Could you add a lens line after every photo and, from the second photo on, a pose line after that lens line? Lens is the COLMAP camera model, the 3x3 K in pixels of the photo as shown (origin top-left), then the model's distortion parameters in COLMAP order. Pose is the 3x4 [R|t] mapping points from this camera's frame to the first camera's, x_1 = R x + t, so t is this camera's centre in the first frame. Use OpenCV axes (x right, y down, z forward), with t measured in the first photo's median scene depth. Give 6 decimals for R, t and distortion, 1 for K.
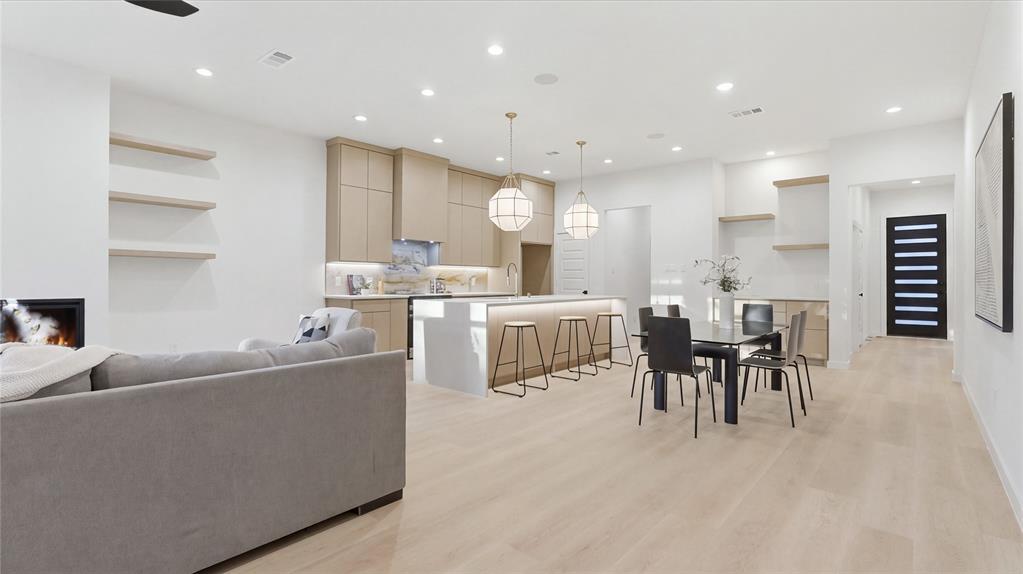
lens RADIAL K [[473.6, 0, 507.6], [0, 473.6, 280.2], [0, 0, 1]] dist [0.001872, 0.000114]
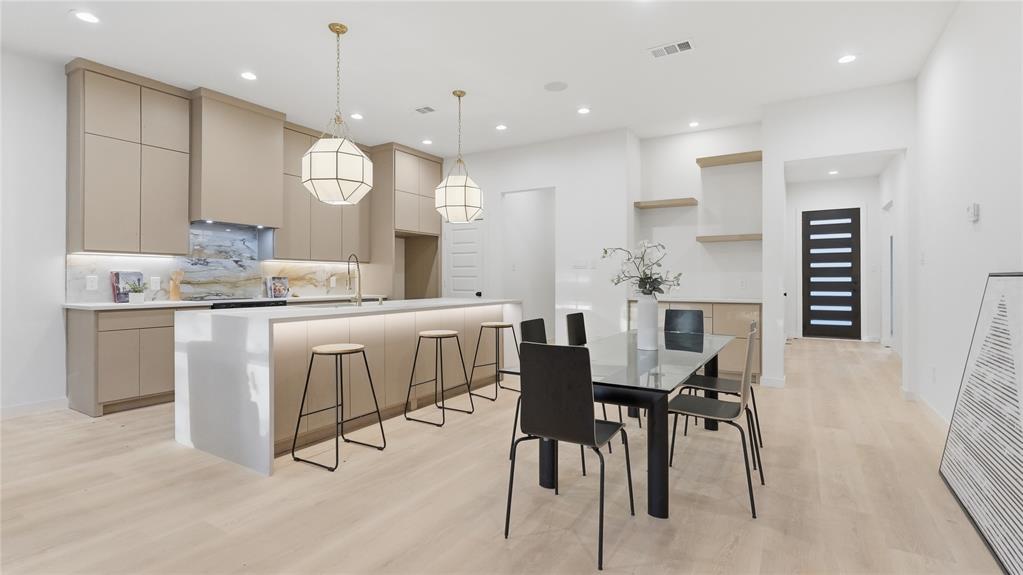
lens RADIAL K [[473.6, 0, 507.6], [0, 473.6, 280.7], [0, 0, 1]] dist [0.001872, 0.000114]
pose [[0.986977, -0.004279, 0.160802, 0.104950], [0.003916, 0.999989, 0.002576, 0.000929], [-0.160811, -0.001913, 0.986983, 0.244729]]
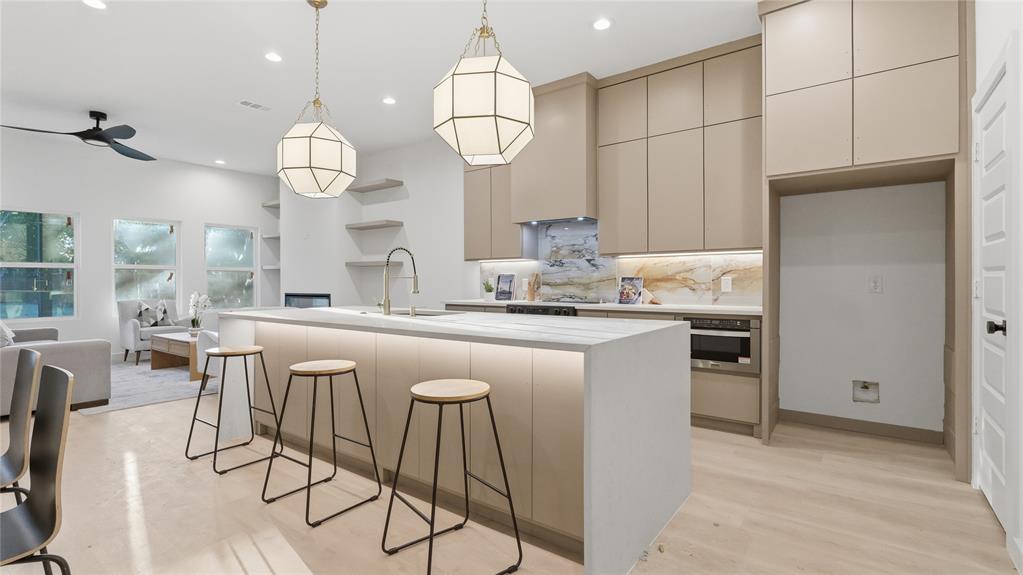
lens RADIAL K [[473.6, 0, 507.6], [0, 473.6, 280.7], [0, 0, 1]] dist [0.001872, 0.000114]
pose [[0.077786, -0.001656, -0.996969, 0.482182], [0.007354, 0.999972, -0.001087, -0.001024], [0.996943, -0.007247, 0.077796, 0.931283]]
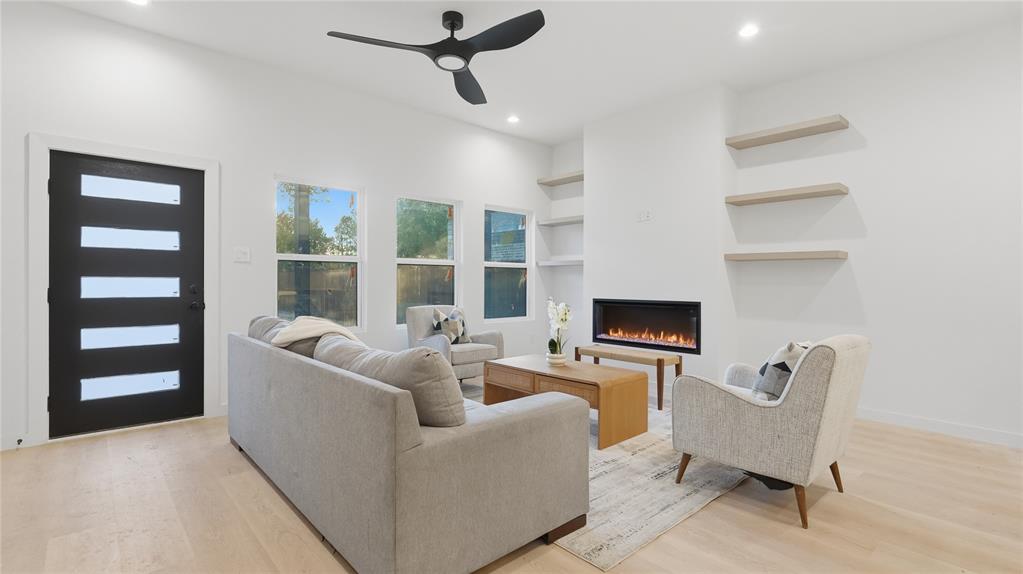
lens RADIAL K [[473.6, 0, 507.6], [0, 473.6, 280.2], [0, 0, 1]] dist [0.001872, 0.000114]
pose [[-0.111044, -0.004148, -0.993807, 0.140907], [-0.001091, 0.999991, -0.004052, -0.004579], [0.993815, 0.000634, -0.111048, 0.441123]]
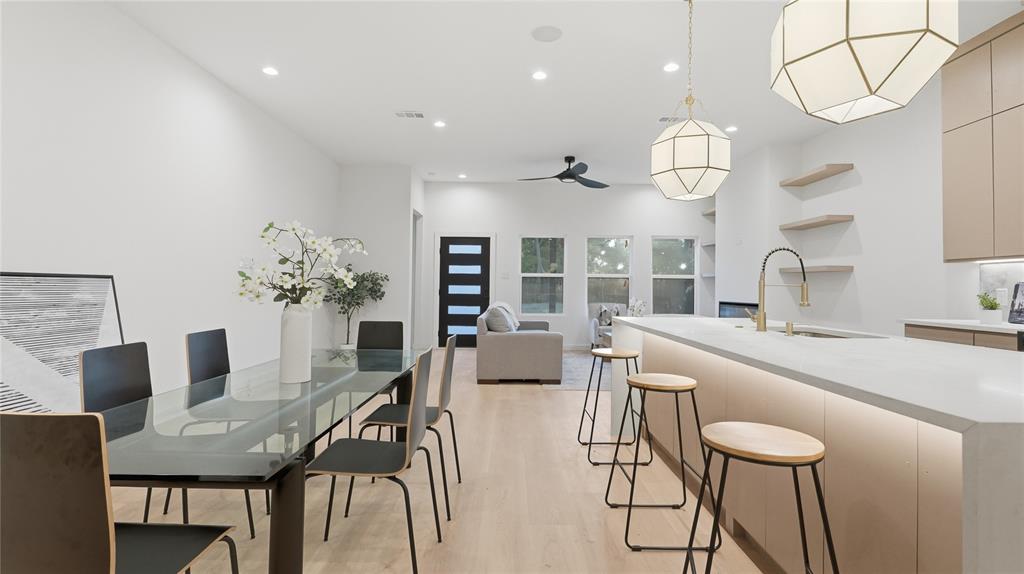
lens RADIAL K [[480.7, 0, 515.3], [0, 480.7, 275.7], [0, 0, 1]] dist [0.001112, 0.000018]
pose [[-0.744750, -0.025400, -0.666860, 0.414317], [-0.008818, 0.999563, -0.028224, -0.000443], [0.667285, -0.015139, -0.744648, 1.005004]]
